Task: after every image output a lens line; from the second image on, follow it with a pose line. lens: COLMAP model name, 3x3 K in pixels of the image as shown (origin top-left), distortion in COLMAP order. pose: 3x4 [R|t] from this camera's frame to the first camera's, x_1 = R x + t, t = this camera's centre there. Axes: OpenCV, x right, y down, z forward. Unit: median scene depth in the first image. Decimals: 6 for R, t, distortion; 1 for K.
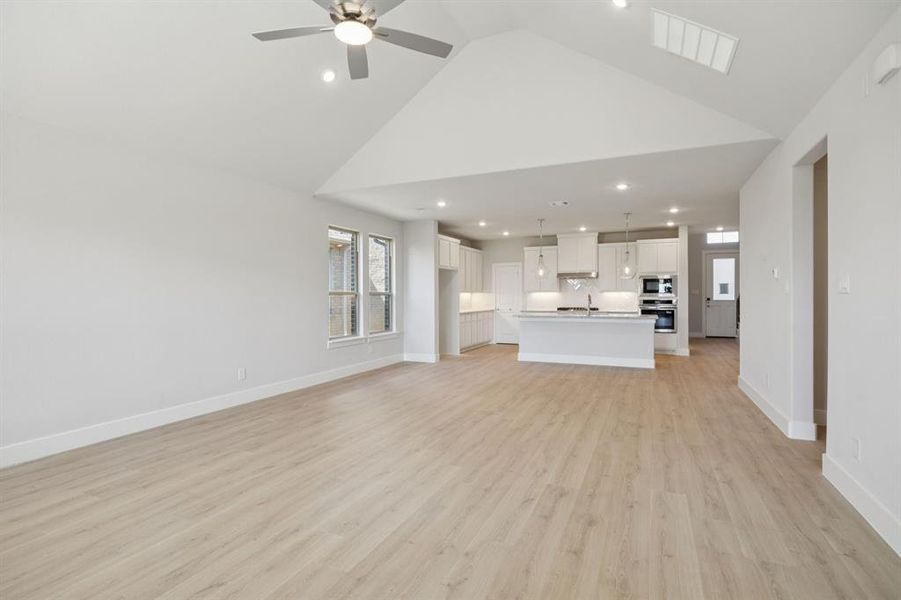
lens RADIAL K [[432.7, 0, 450.6], [0, 432.7, 296.6], [0, 0, 1]] dist [0.001614, 0.000372]
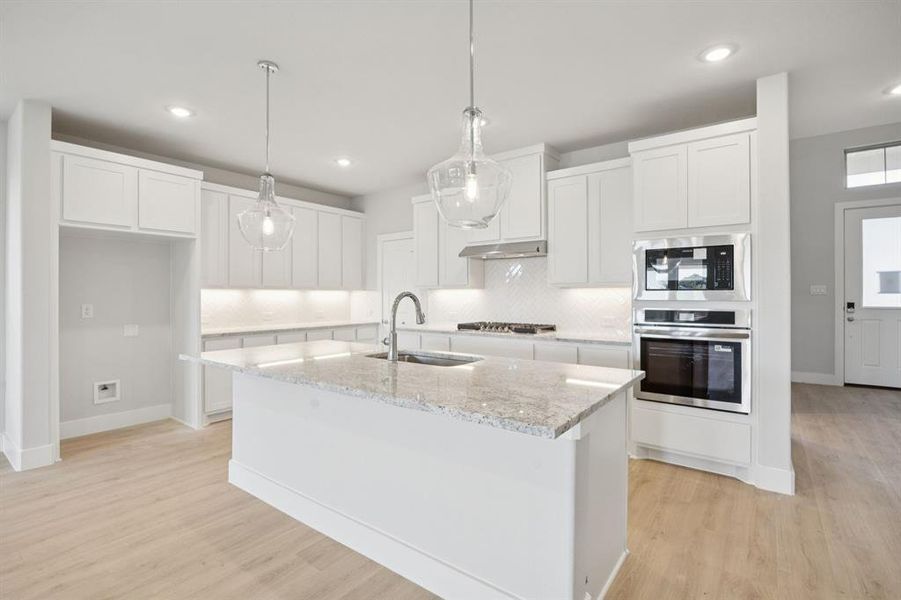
lens RADIAL K [[416.3, 0, 451.2], [0, 416.3, 295.2], [0, 0, 1]] dist [-0.010655, 0.002285]
pose [[0.977371, 0.002492, -0.211519, 0.329939], [-0.003086, 0.999992, -0.002478, -0.002786], [0.211511, 0.003074, 0.977371, 0.582066]]
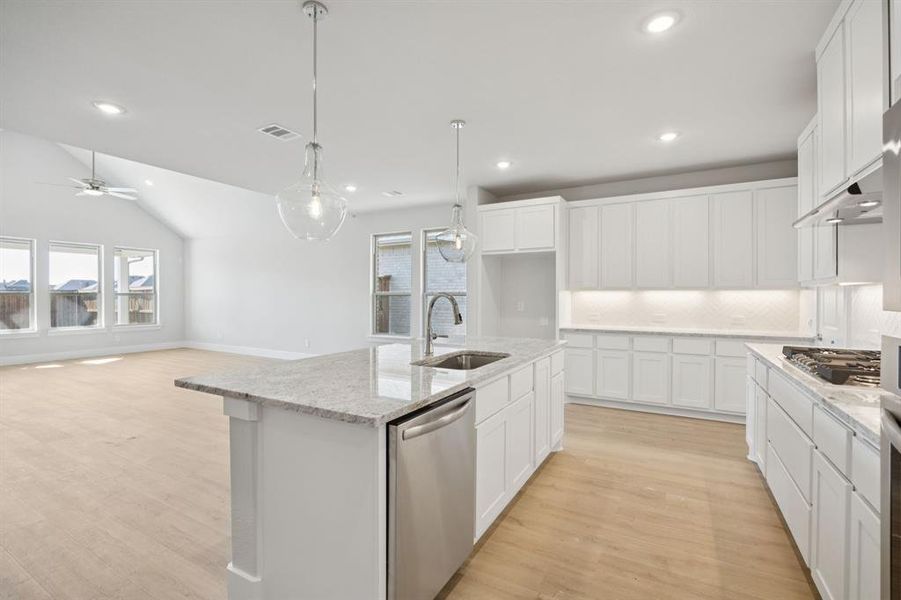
lens RADIAL K [[416.3, 0, 449.8], [0, 416.3, 300.3], [0, 0, 1]] dist [-0.010655, 0.002285]
pose [[-0.076305, 0.014886, -0.996973, 0.506797], [-0.003193, 0.999880, 0.015173, -0.004989], [0.997079, 0.004341, -0.076249, 0.822839]]
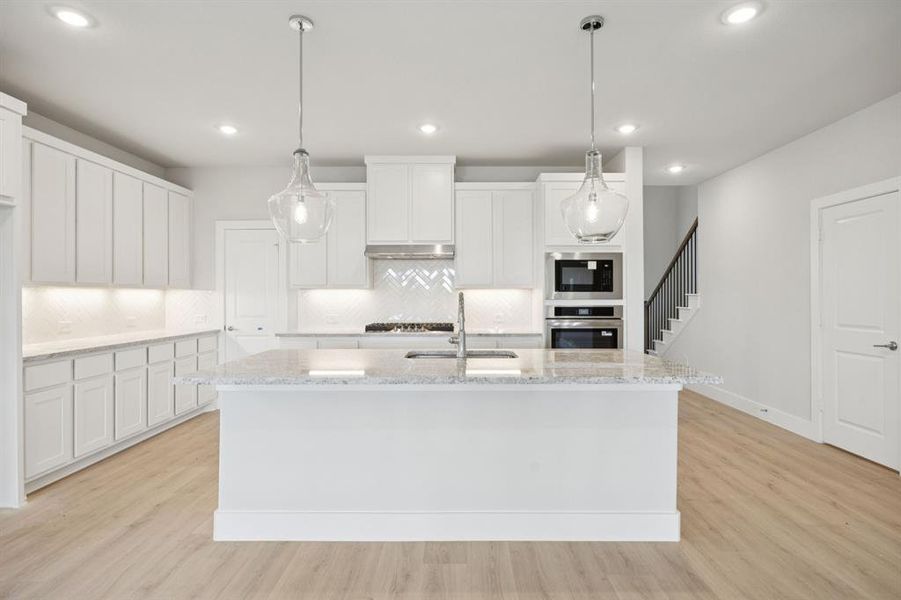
lens RADIAL K [[448.2, 0, 449.1], [0, 448.2, 295.7], [0, 0, 1]] dist [-0.005187, 0.000673]
pose [[0.915785, 0.002484, 0.401661, 0.145476], [-0.000804, 0.999990, -0.004351, -0.002004], [-0.401667, 0.003662, 0.915778, 0.565936]]
